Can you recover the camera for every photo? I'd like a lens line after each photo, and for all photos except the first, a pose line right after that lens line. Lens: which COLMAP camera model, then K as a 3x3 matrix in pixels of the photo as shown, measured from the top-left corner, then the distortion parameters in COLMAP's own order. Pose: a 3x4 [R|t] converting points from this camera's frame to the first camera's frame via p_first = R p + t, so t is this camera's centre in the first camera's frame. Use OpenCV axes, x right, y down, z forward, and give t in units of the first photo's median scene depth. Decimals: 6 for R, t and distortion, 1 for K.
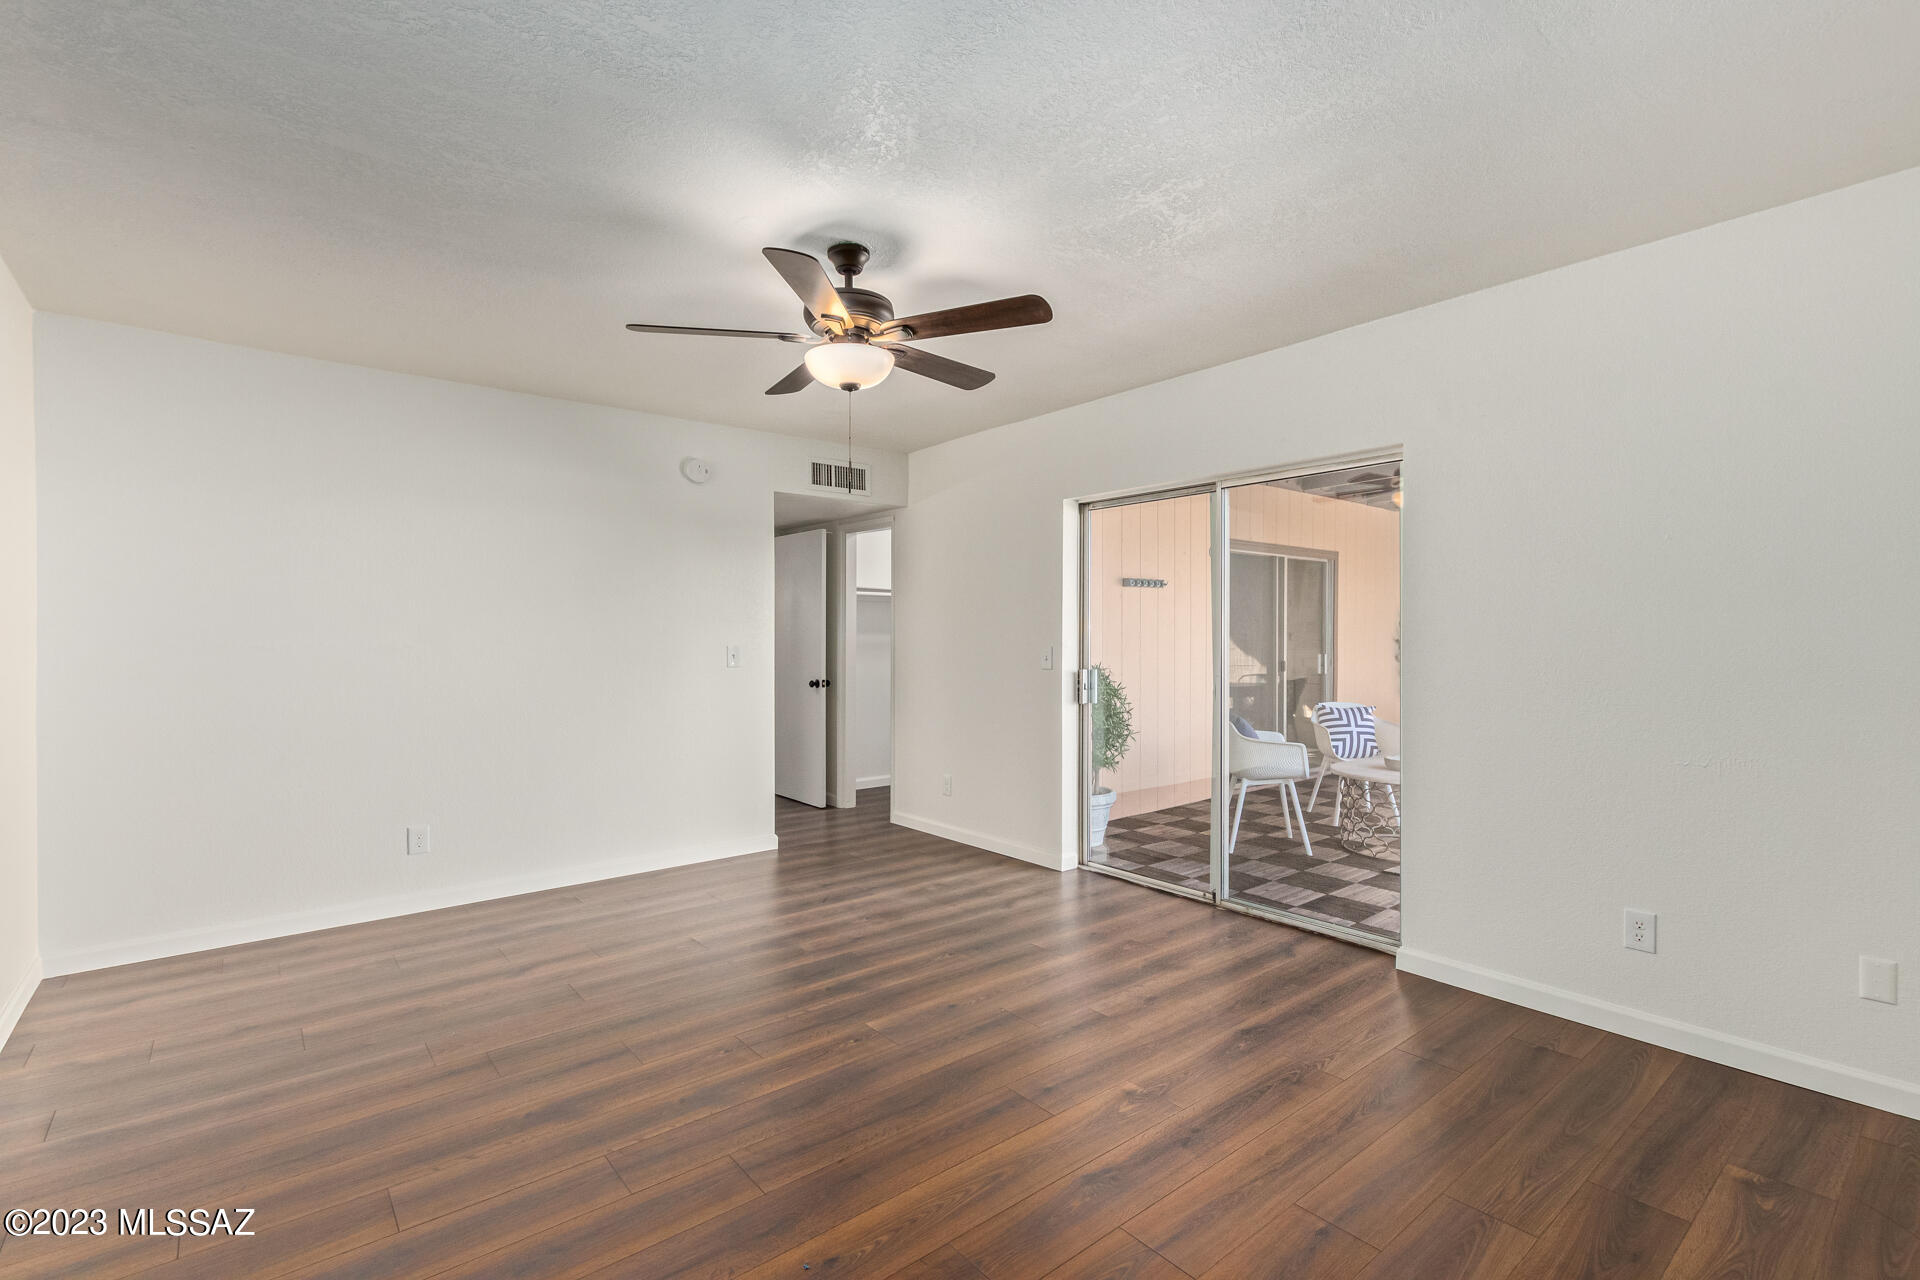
lens RADIAL K [[890.0, 0, 957.5], [0, 890.0, 636.6], [0, 0, 1]] dist [0.002101, -0.002028]
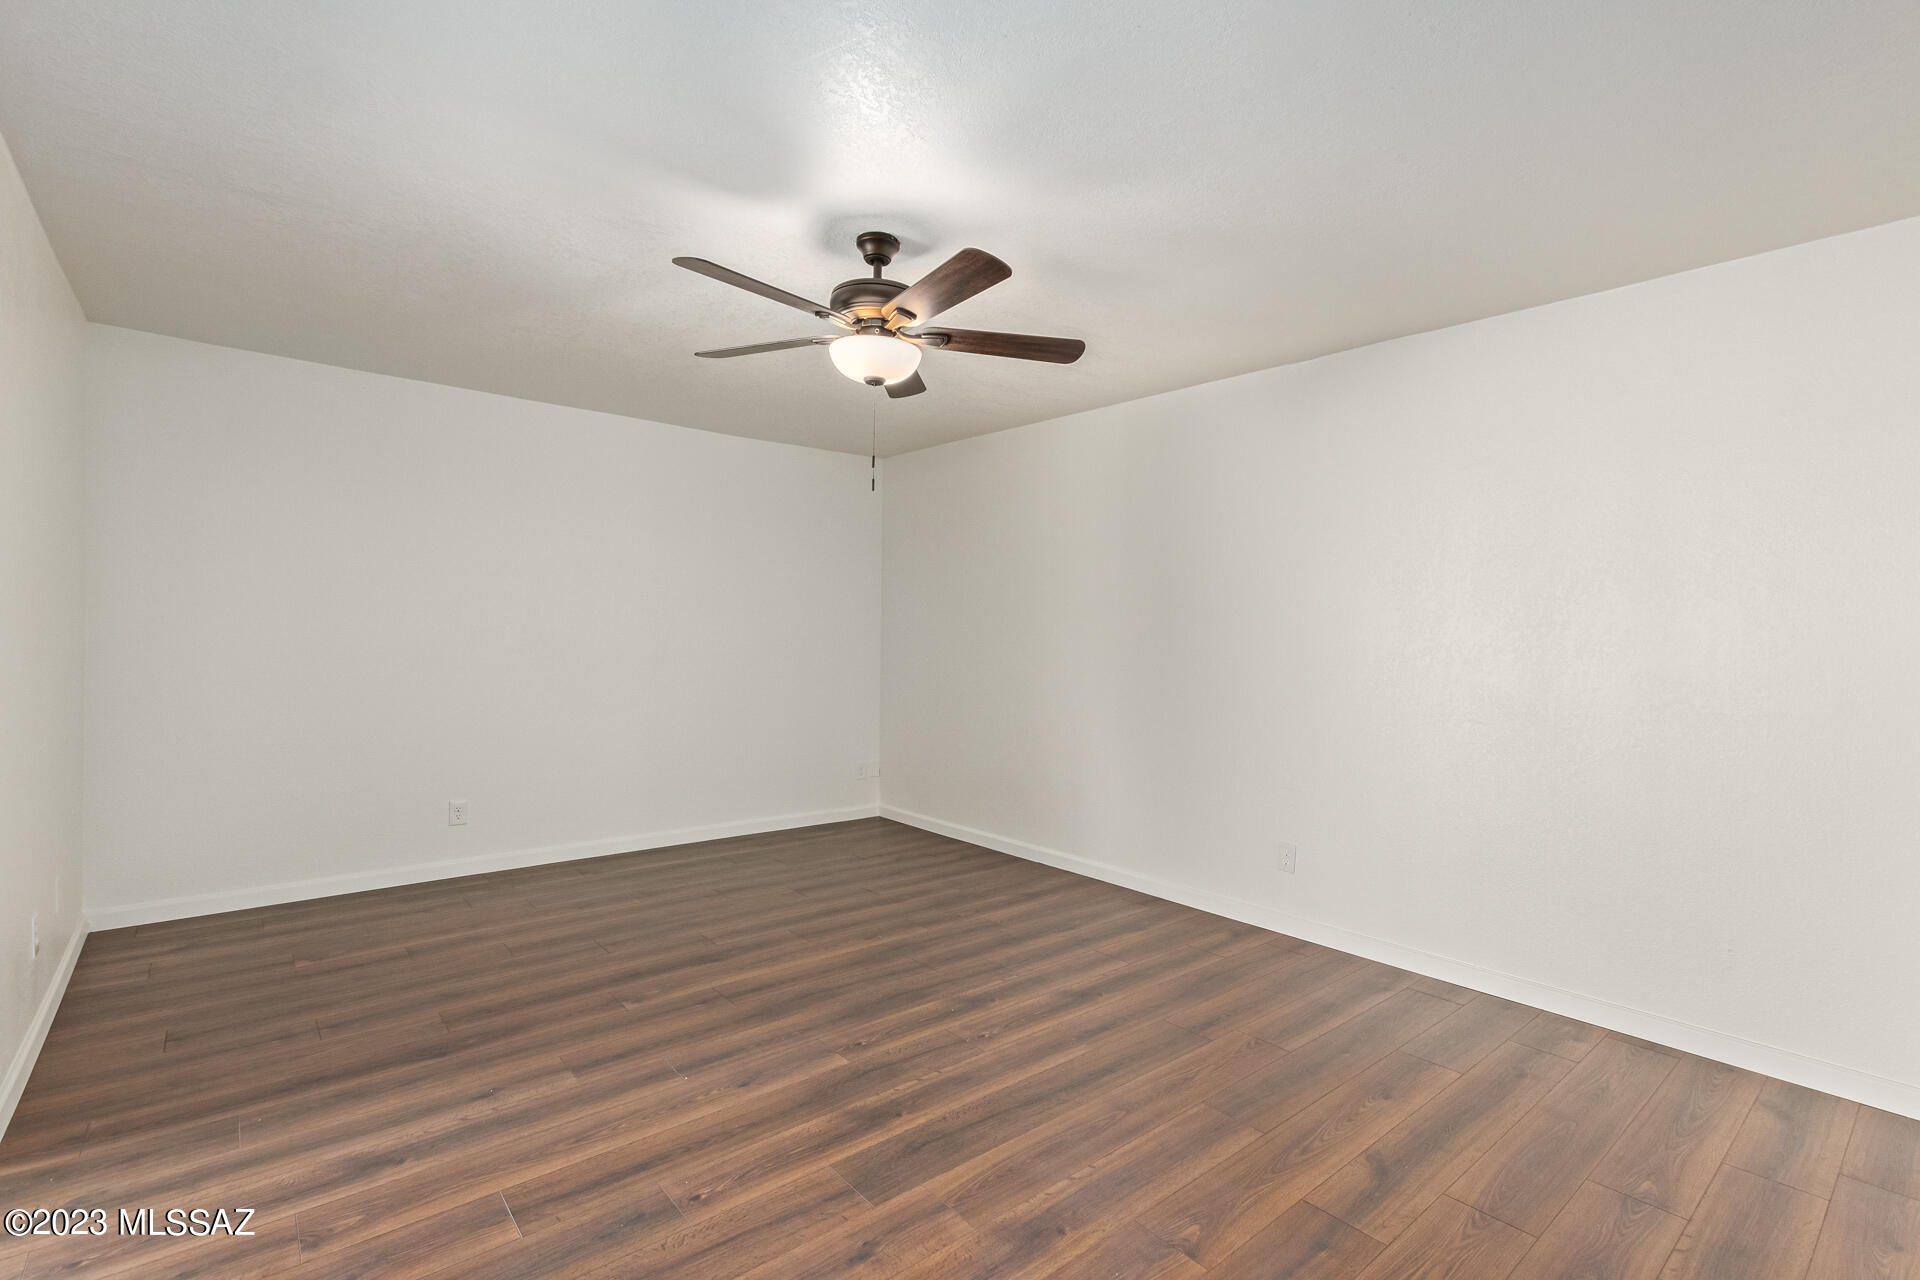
lens RADIAL K [[890.0, 0, 956.3], [0, 890.0, 639.3], [0, 0, 1]] dist [0.002101, -0.002028]
pose [[-0.999833, -0.016543, -0.007763, -0.205142], [-0.016609, 0.999825, 0.008557, -0.008974], [0.007620, 0.008685, -0.999933, 1.972846]]
